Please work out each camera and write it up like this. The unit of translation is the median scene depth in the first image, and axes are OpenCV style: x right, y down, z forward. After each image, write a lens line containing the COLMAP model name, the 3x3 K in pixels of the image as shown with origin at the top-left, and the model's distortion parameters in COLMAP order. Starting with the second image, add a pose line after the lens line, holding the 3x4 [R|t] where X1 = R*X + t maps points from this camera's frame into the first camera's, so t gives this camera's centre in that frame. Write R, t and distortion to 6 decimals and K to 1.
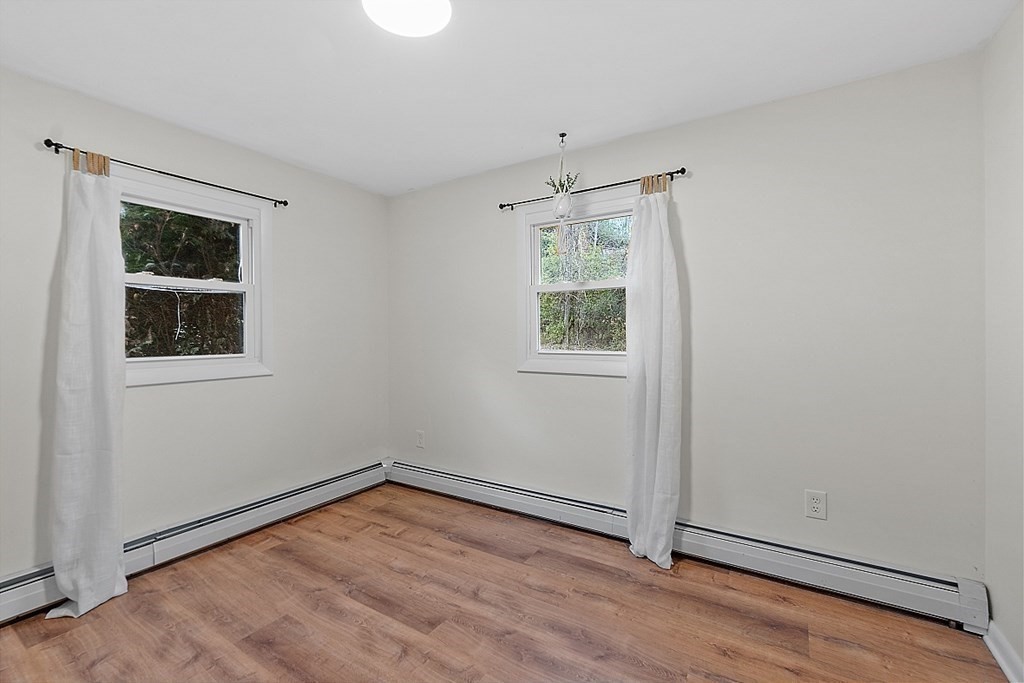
lens RADIAL K [[438.9, 0, 512.7], [0, 438.9, 346.2], [0, 0, 1]] dist [-0.000153, -0.000091]
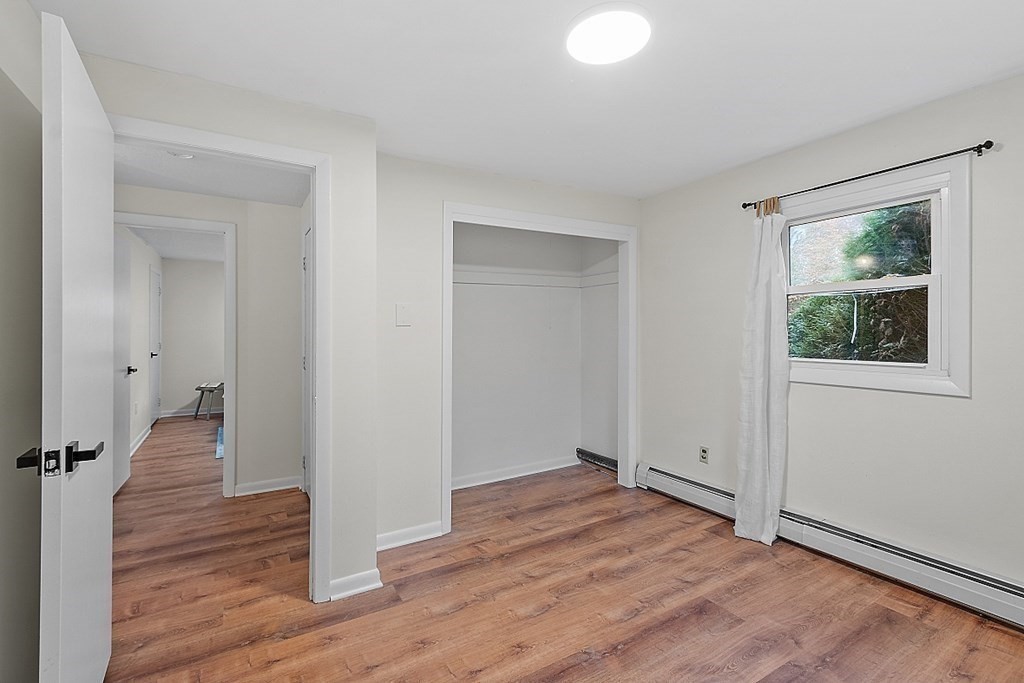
lens RADIAL K [[468.5, 0, 497.6], [0, 468.5, 341.0], [0, 0, 1]] dist [0.001453, -0.000139]
pose [[-0.469503, 0.021039, -0.882680, 0.491253], [-0.024779, 0.999008, 0.036992, -0.035766], [0.882583, 0.039240, -0.468516, 0.710482]]
